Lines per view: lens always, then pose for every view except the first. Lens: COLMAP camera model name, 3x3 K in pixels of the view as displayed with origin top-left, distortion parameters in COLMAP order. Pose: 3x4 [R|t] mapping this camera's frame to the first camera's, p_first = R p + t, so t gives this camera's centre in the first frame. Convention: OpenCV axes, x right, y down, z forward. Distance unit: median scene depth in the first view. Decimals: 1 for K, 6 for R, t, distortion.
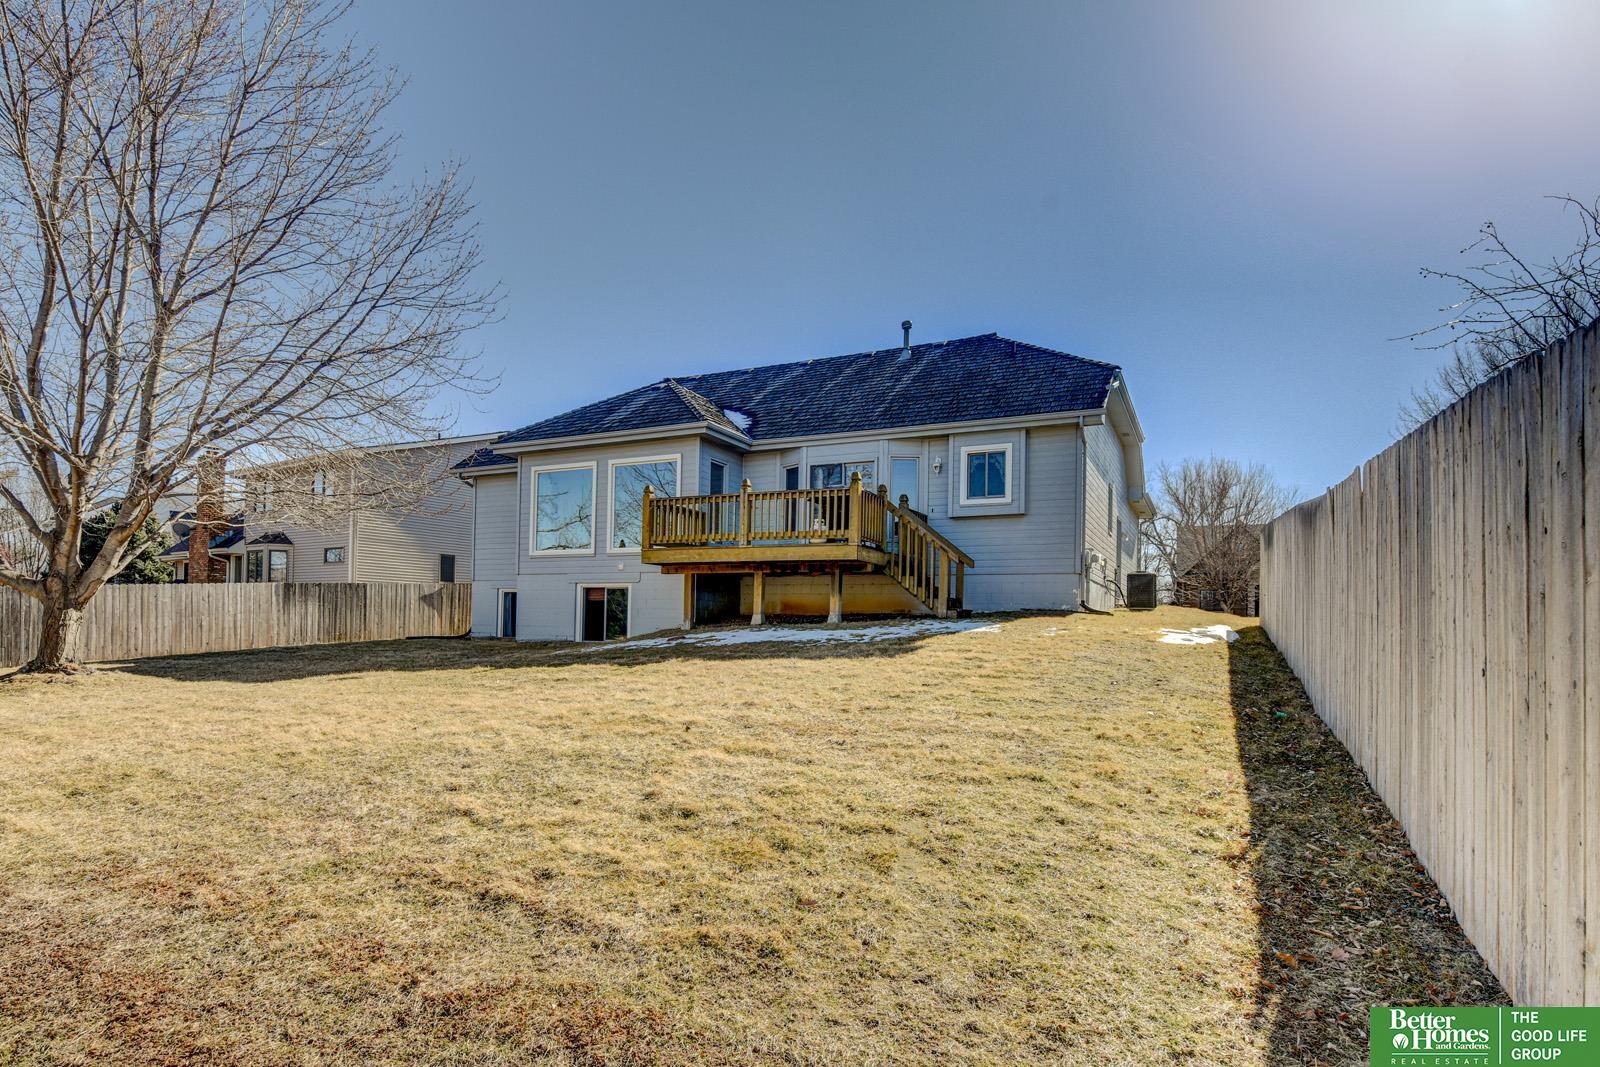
lens RADIAL K [[824.1, 0, 799.8], [0, 824.1, 627.4], [0, 0, 1]] dist [-0.000308, -0.000068]
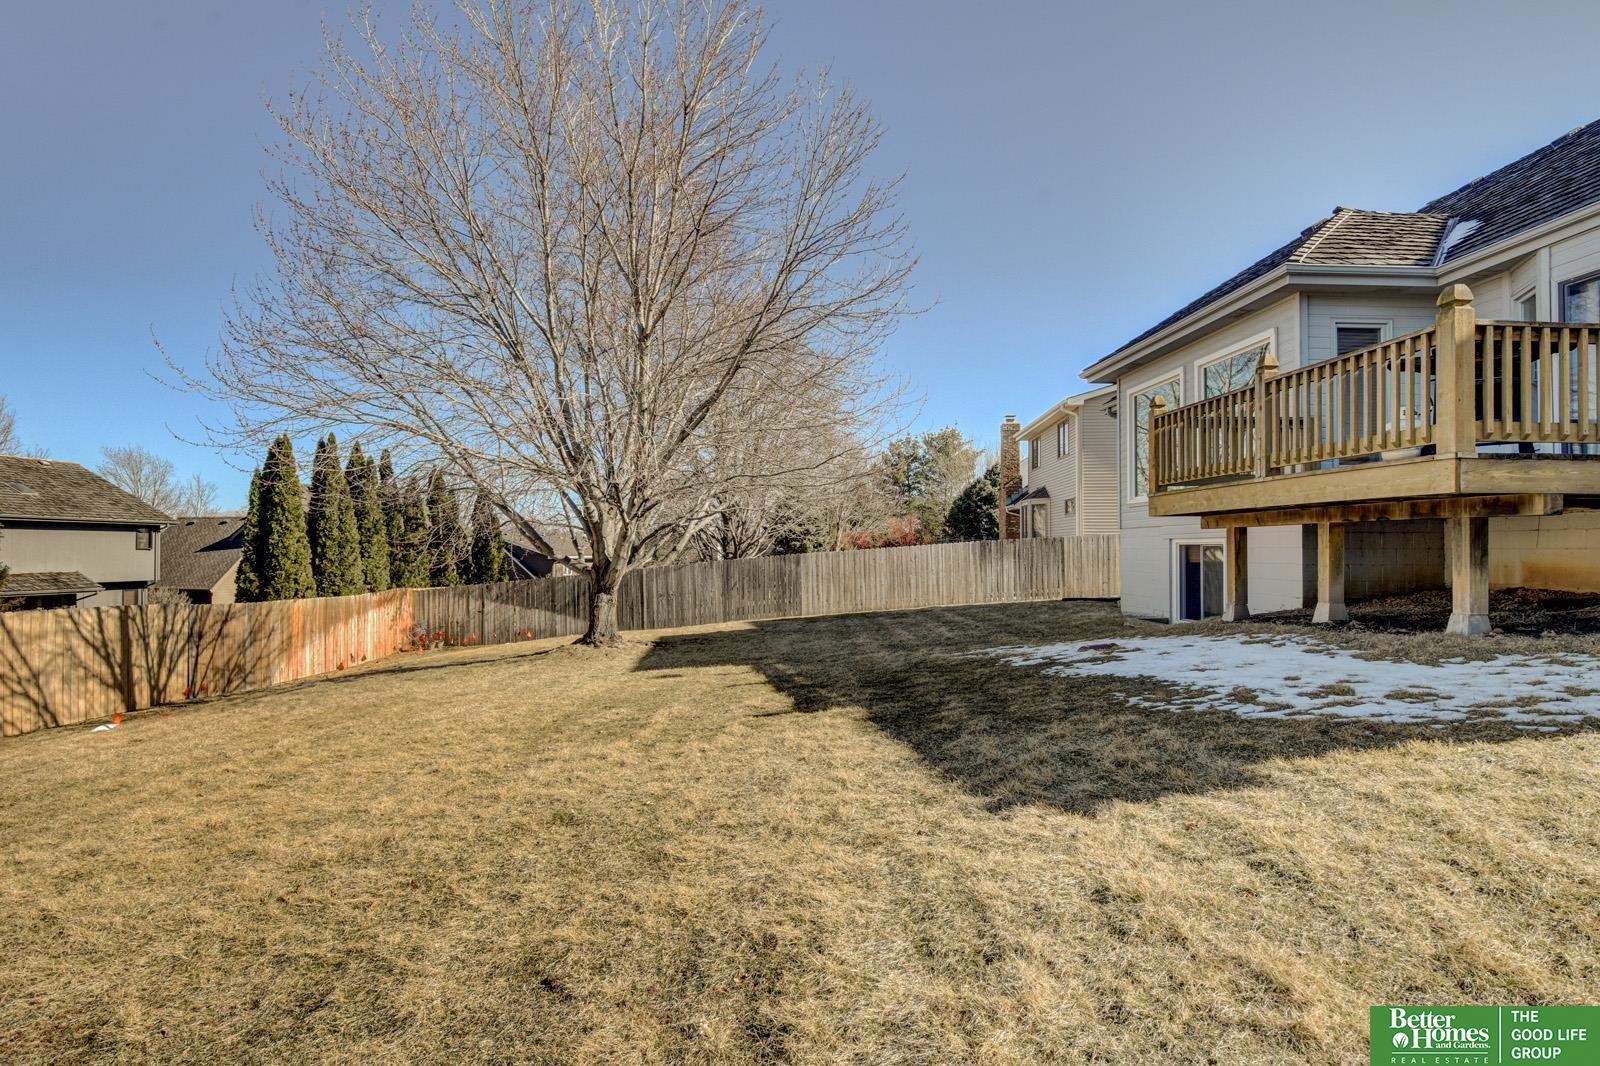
lens RADIAL K [[816.3, 0, 800.2], [0, 816.3, 561.4], [0, 0, 1]] dist [-0.000785, 0.000105]
pose [[0.506770, -0.008748, -0.862037, 0.186072], [0.011609, 0.999927, -0.003323, -0.035564], [0.862003, -0.008323, 0.506834, 0.357476]]
